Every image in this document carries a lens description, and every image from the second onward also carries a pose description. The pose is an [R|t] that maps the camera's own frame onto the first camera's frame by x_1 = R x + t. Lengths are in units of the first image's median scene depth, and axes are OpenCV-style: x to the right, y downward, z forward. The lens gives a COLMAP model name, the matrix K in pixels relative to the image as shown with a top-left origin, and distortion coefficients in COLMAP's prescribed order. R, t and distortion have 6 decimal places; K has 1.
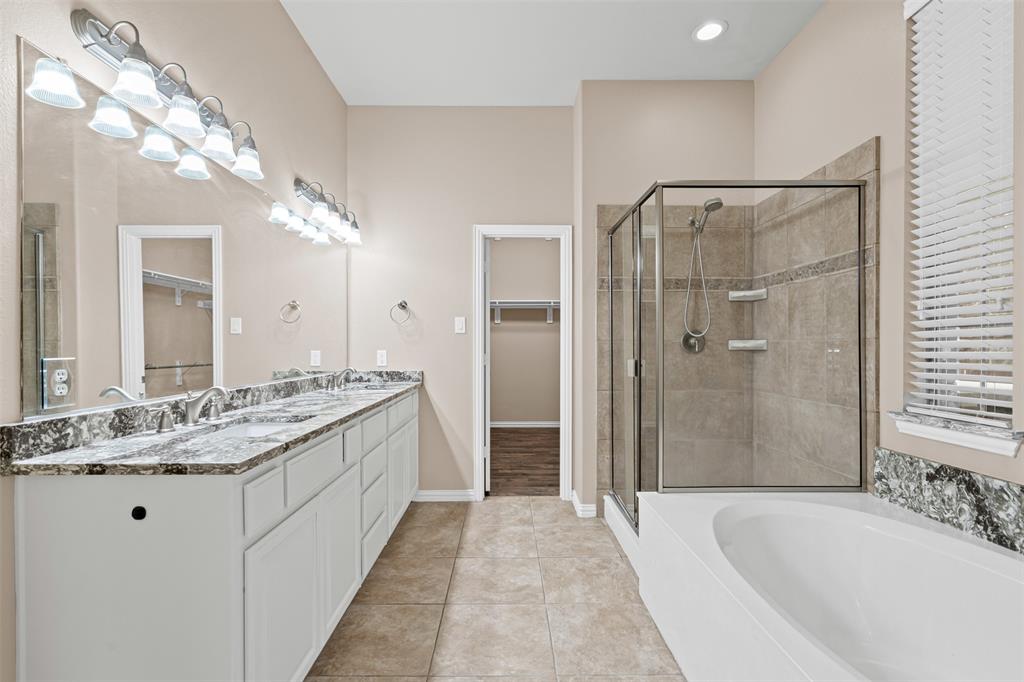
lens RADIAL K [[468.1, 0, 506.3], [0, 468.1, 342.9], [0, 0, 1]] dist [-0.006389, 0.002341]
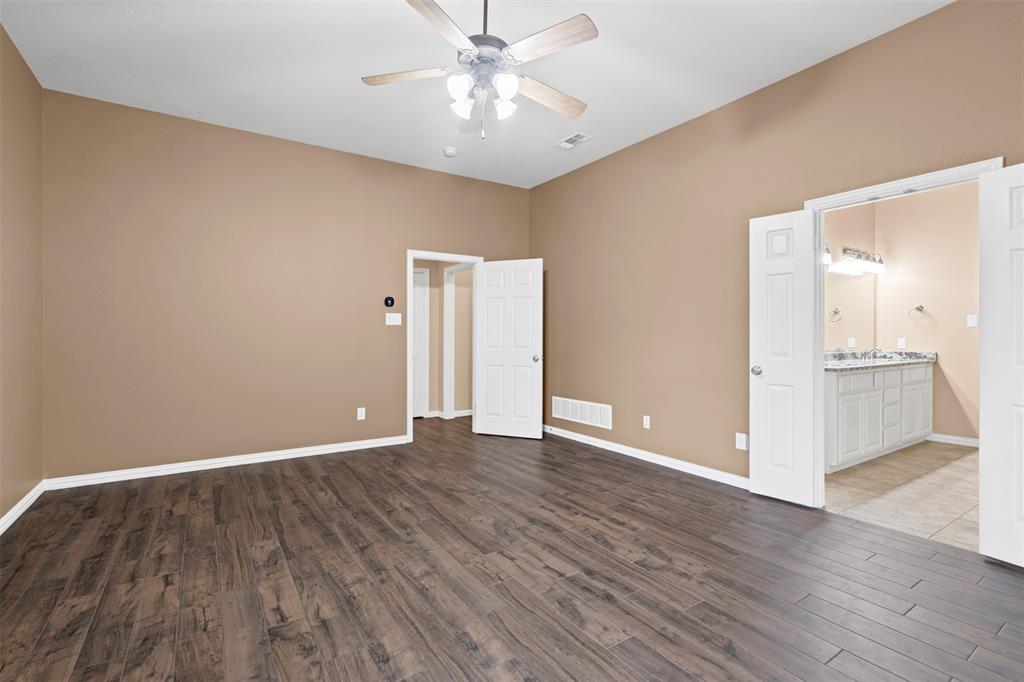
lens RADIAL K [[468.1, 0, 504.9], [0, 468.1, 335.3], [0, 0, 1]] dist [-0.006389, 0.002341]
pose [[0.544253, 0.001289, -0.838920, 0.355847], [-0.001241, 0.999999, 0.000732, 0.006667], [0.838920, 0.000643, 0.544254, -1.067497]]
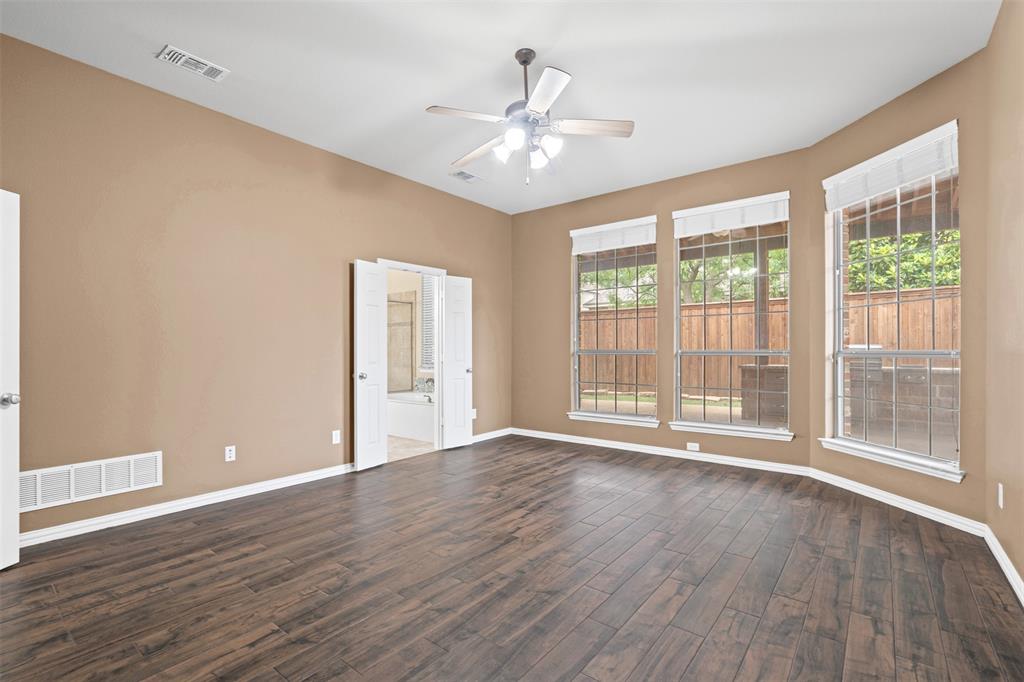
lens RADIAL K [[468.1, 0, 508.2], [0, 468.1, 347.4], [0, 0, 1]] dist [-0.006389, 0.002341]
pose [[0.623616, 0.002433, 0.781727, -1.070535], [0.002890, 0.999981, -0.005417, 0.009380], [-0.781725, 0.005637, 0.623597, -1.224675]]
